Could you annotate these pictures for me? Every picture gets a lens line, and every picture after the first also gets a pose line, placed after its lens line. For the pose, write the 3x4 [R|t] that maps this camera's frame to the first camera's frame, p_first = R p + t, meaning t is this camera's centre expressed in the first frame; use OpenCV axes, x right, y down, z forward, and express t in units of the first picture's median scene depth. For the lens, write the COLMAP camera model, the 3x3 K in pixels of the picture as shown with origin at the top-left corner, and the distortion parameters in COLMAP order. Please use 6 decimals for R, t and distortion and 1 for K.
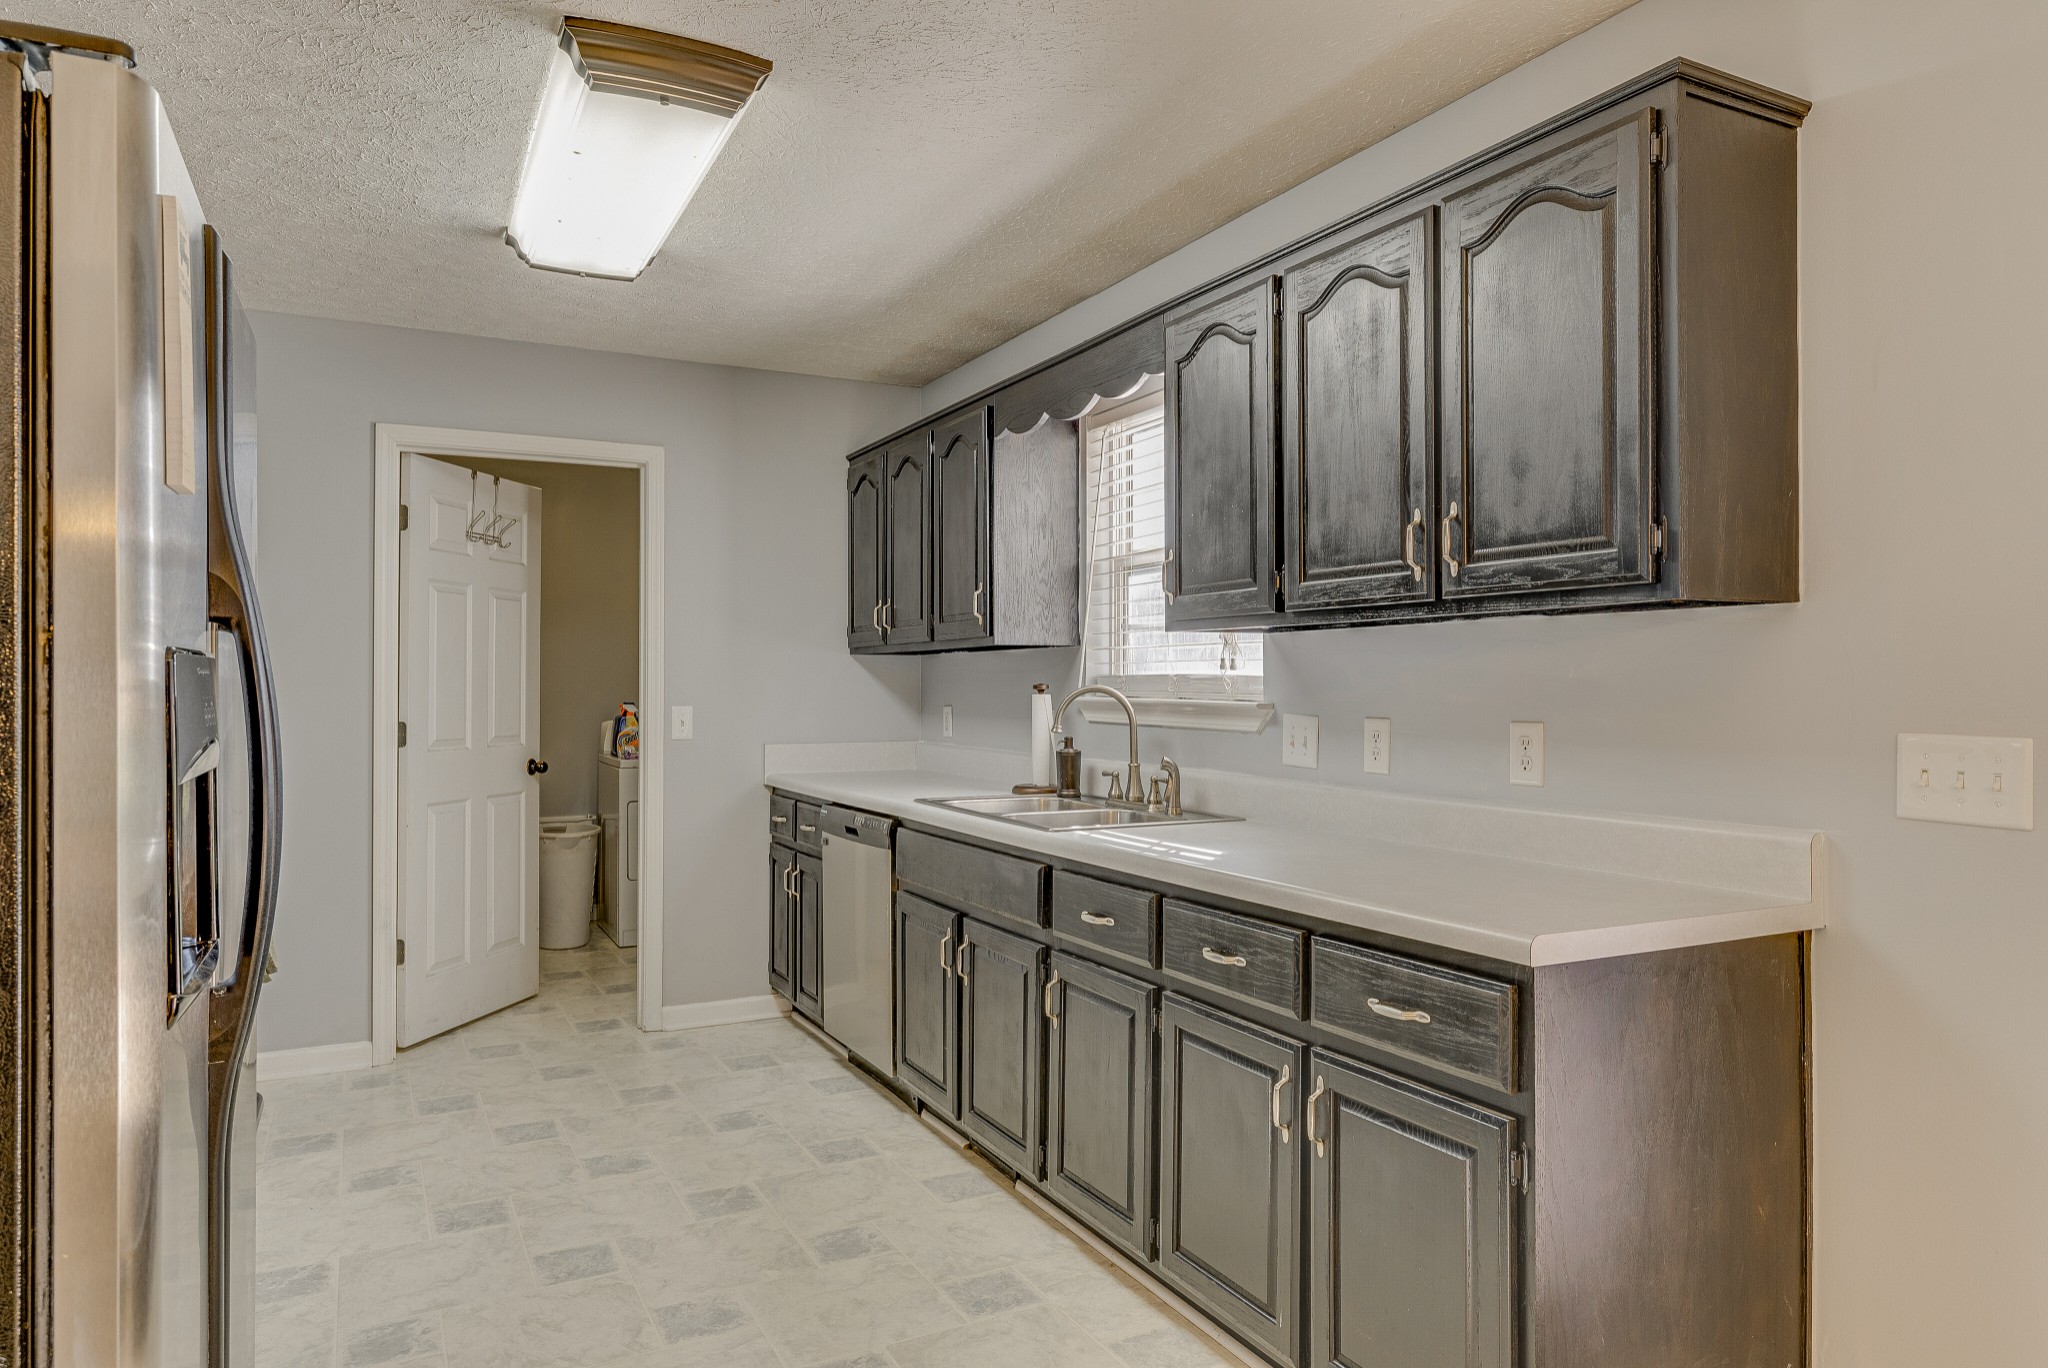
lens RADIAL K [[1287.4, 0, 1024.0], [0, 1287.4, 684.0], [0, 0, 1]] dist [-0.003312, 0.000704]
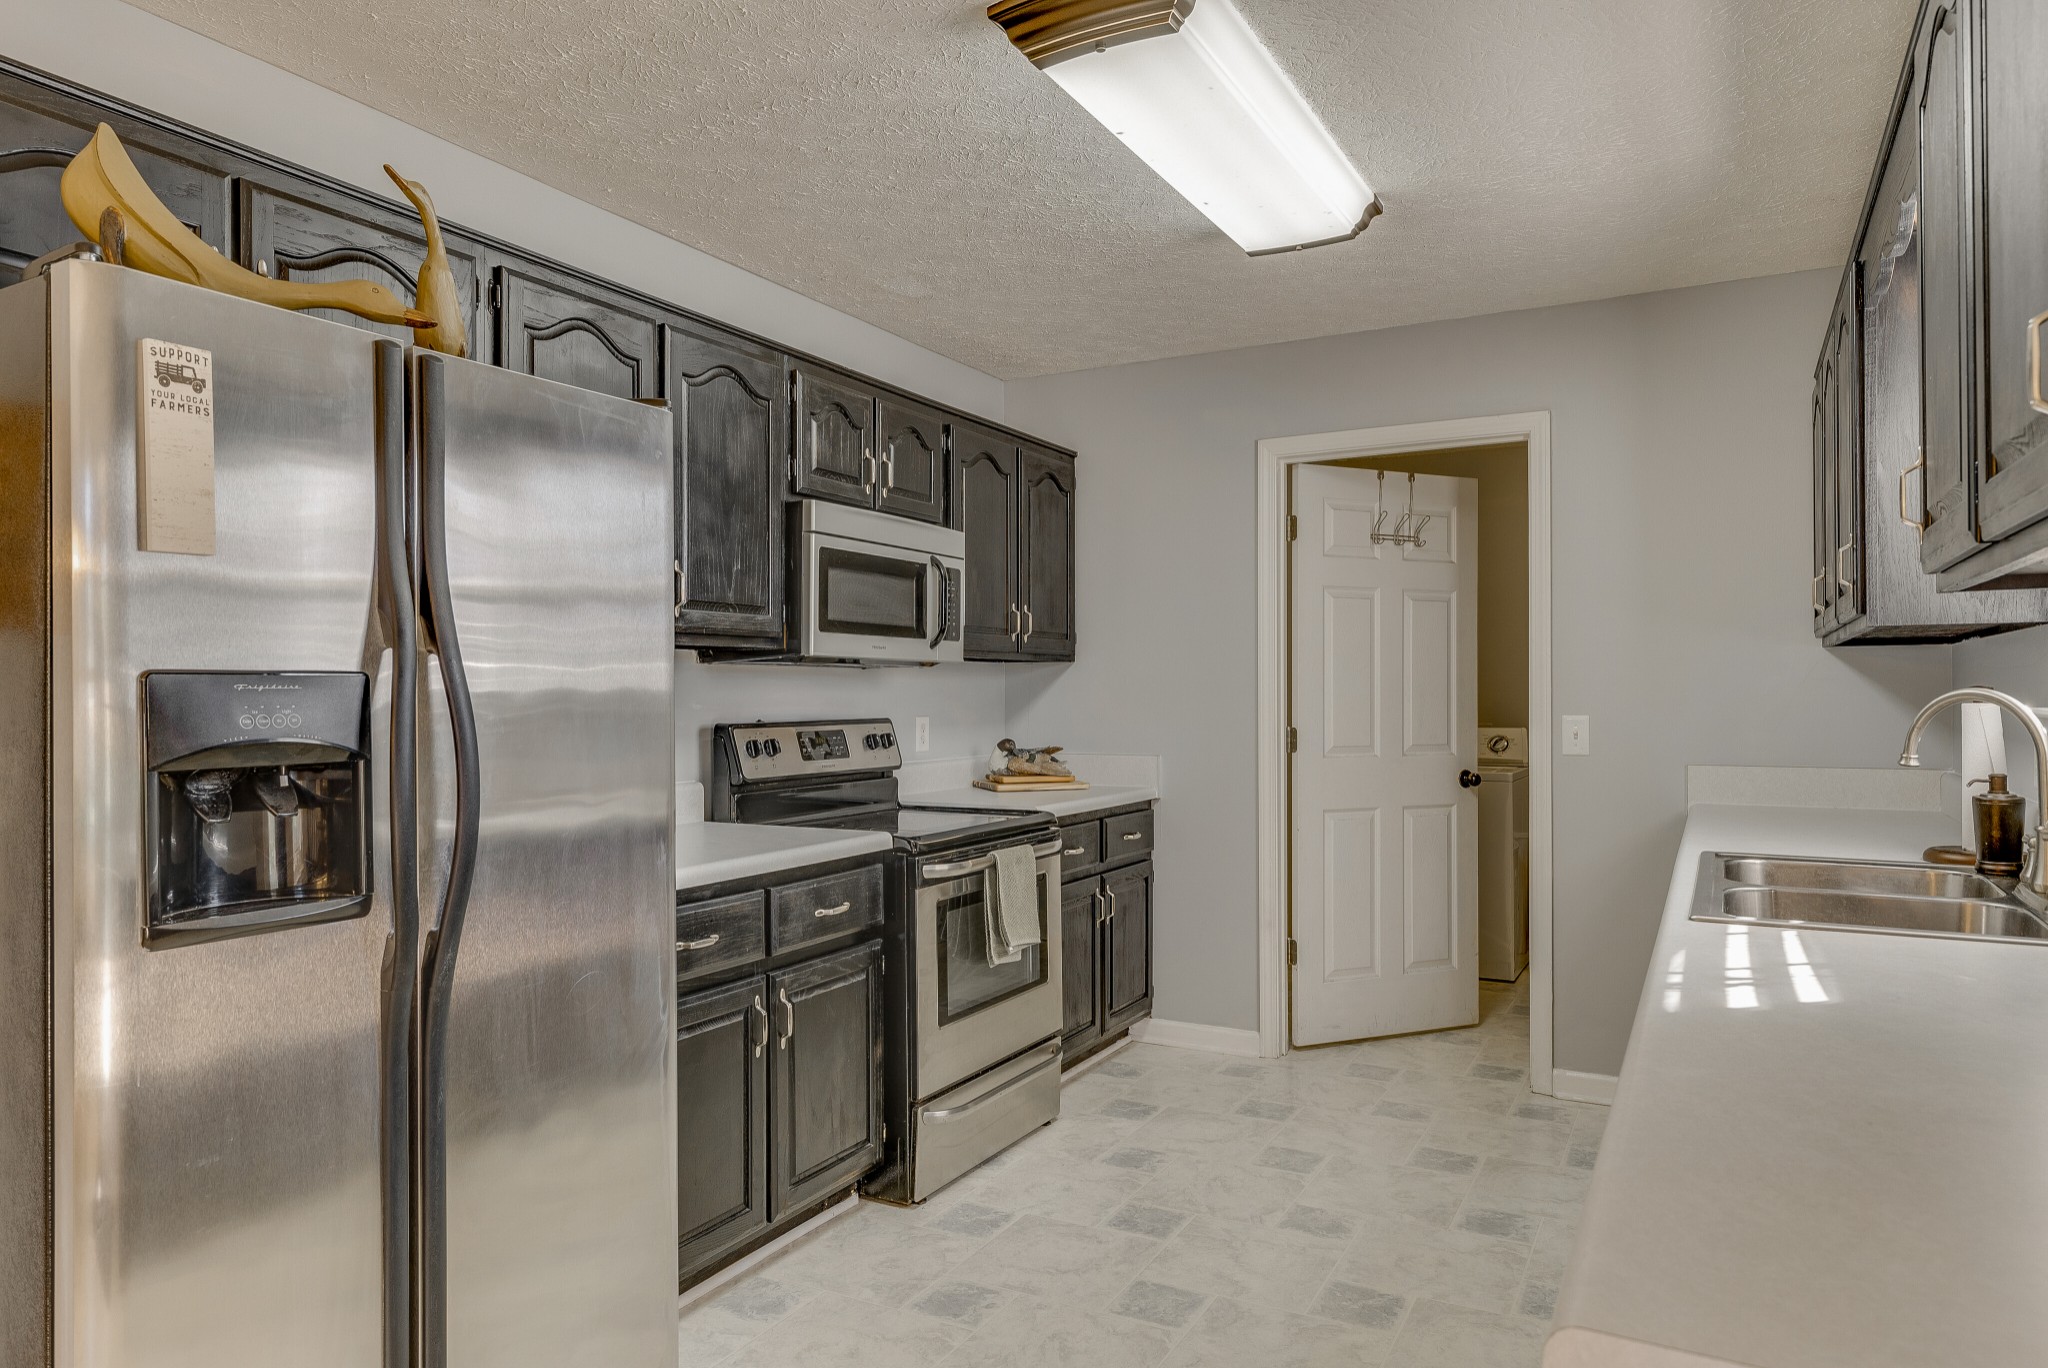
lens RADIAL K [[1287.4, 0, 1024.0], [0, 1287.4, 684.0], [0, 0, 1]] dist [-0.003312, 0.000704]
pose [[0.560191, -0.007013, -0.828334, 0.278661], [0.003768, 0.999975, -0.005918, 0.000589], [0.828355, 0.000194, 0.560204, 0.283620]]
